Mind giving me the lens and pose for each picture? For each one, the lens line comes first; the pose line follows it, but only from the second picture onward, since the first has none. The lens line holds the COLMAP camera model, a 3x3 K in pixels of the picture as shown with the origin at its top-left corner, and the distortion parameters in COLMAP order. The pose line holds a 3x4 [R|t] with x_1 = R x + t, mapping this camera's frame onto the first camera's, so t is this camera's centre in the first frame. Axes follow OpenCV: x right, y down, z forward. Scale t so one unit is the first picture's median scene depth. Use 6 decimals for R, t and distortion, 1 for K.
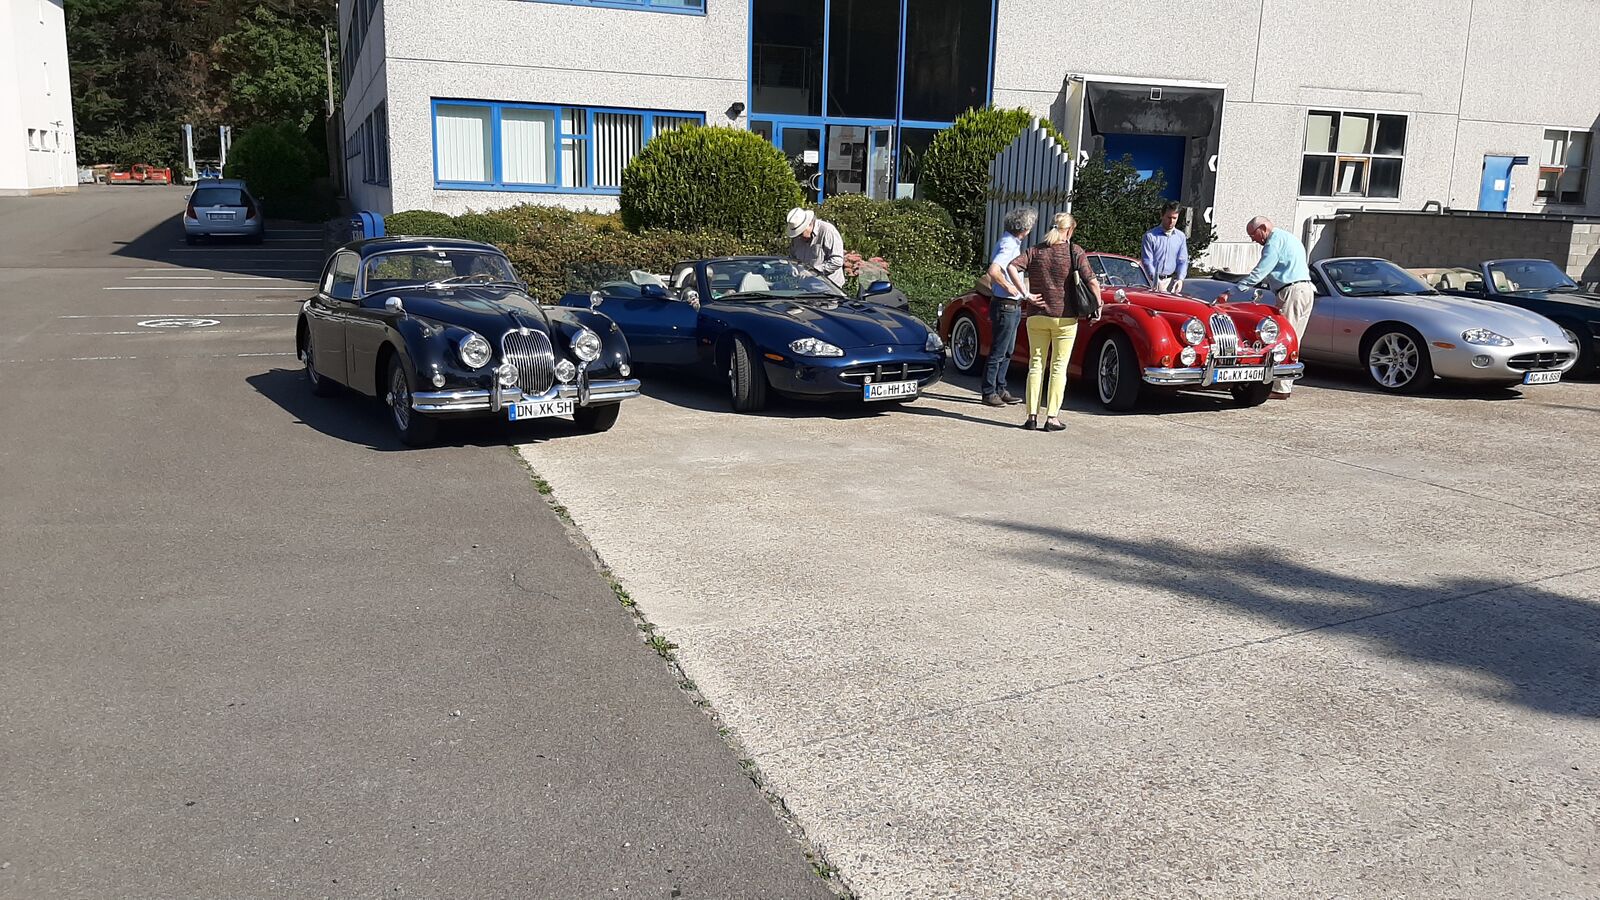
lens RADIAL K [[1207.1, 0, 811.9], [0, 1207.1, 446.6], [0, 0, 1]] dist [0.040237, -0.021207]
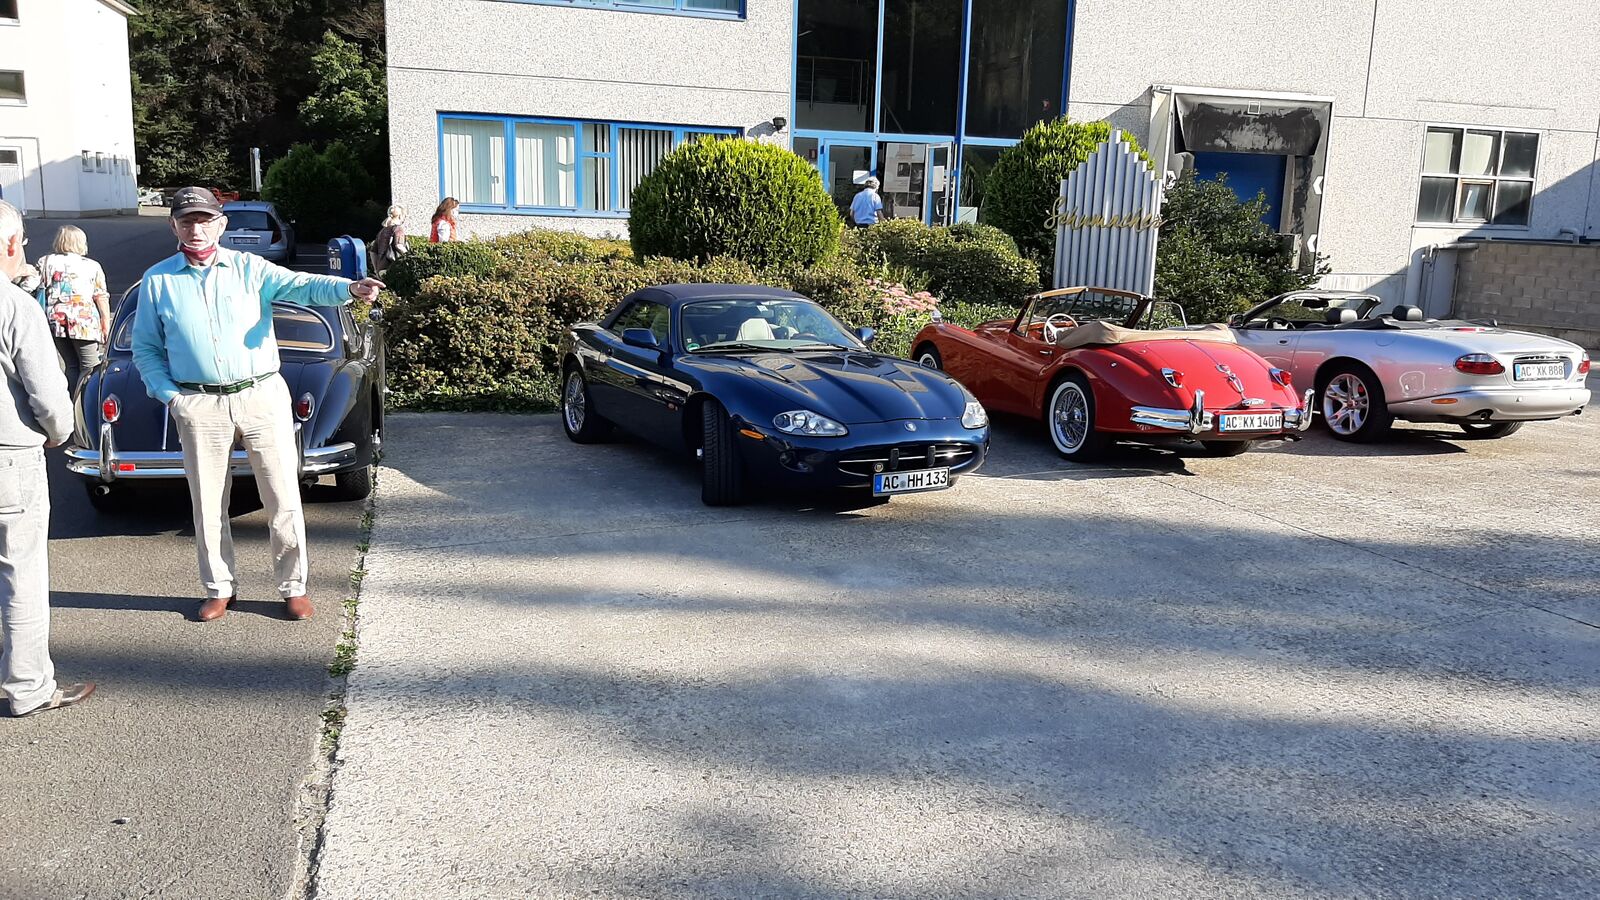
lens RADIAL K [[1207.1, 0, 787.4], [0, 1207.1, 456.3], [0, 0, 1]] dist [0.040237, -0.021207]
pose [[0.996804, 0.018494, -0.077721, 0.018751], [-0.019450, 0.999744, -0.011569, -0.020852], [0.077487, 0.013043, 0.996908, 0.102304]]
